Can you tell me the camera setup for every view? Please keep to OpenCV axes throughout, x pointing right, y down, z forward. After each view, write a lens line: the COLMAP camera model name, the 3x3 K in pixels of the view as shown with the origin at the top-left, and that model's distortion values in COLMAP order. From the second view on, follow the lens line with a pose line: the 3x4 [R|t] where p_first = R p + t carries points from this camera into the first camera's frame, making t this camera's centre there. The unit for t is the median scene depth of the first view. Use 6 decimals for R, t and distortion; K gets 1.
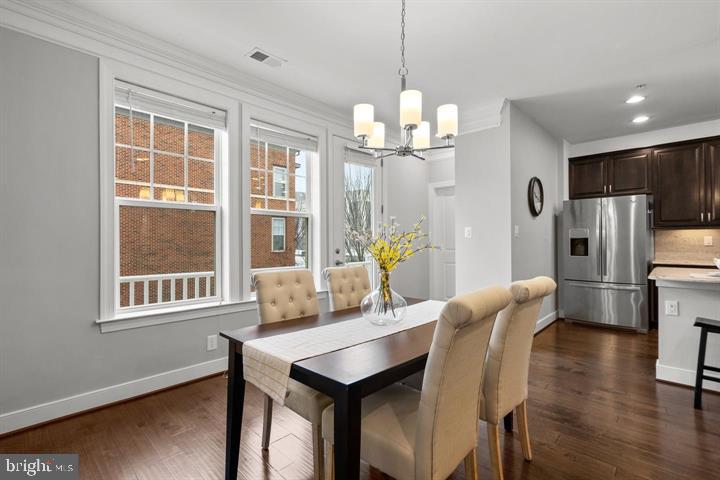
lens RADIAL K [[335.5, 0, 361.4], [0, 335.5, 238.7], [0, 0, 1]] dist [-0.000176, 0.000164]
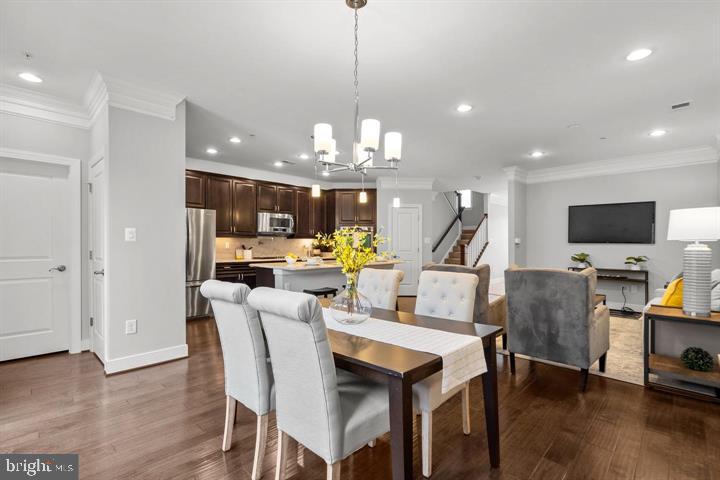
lens RADIAL K [[335.5, 0, 361.4], [0, 335.5, 238.7], [0, 0, 1]] dist [-0.000176, 0.000164]
pose [[-0.005255, 0.023671, 0.999706, -0.687067], [-0.010098, 0.999668, -0.023723, 0.007829], [-0.999935, -0.010220, -0.005014, 0.669206]]
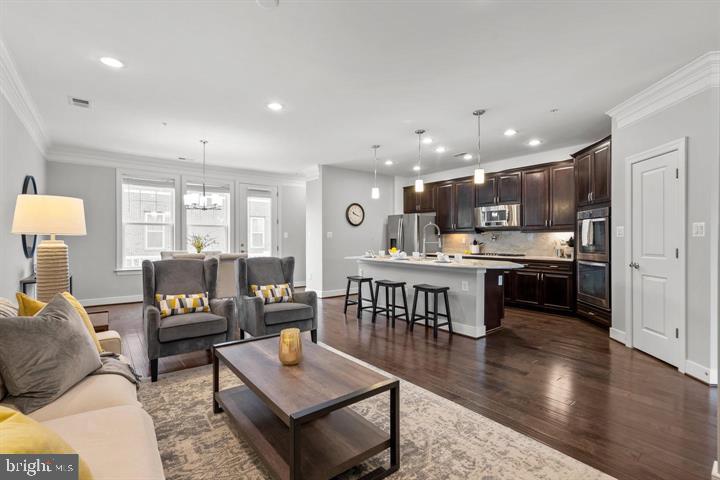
lens RADIAL K [[335.5, 0, 361.4], [0, 335.5, 238.7], [0, 0, 1]] dist [-0.000176, 0.000164]
pose [[0.988618, 0.007343, -0.150269, 0.746416], [-0.005888, 0.999931, 0.010125, -0.017529], [0.150333, -0.009125, 0.988593, -0.642577]]
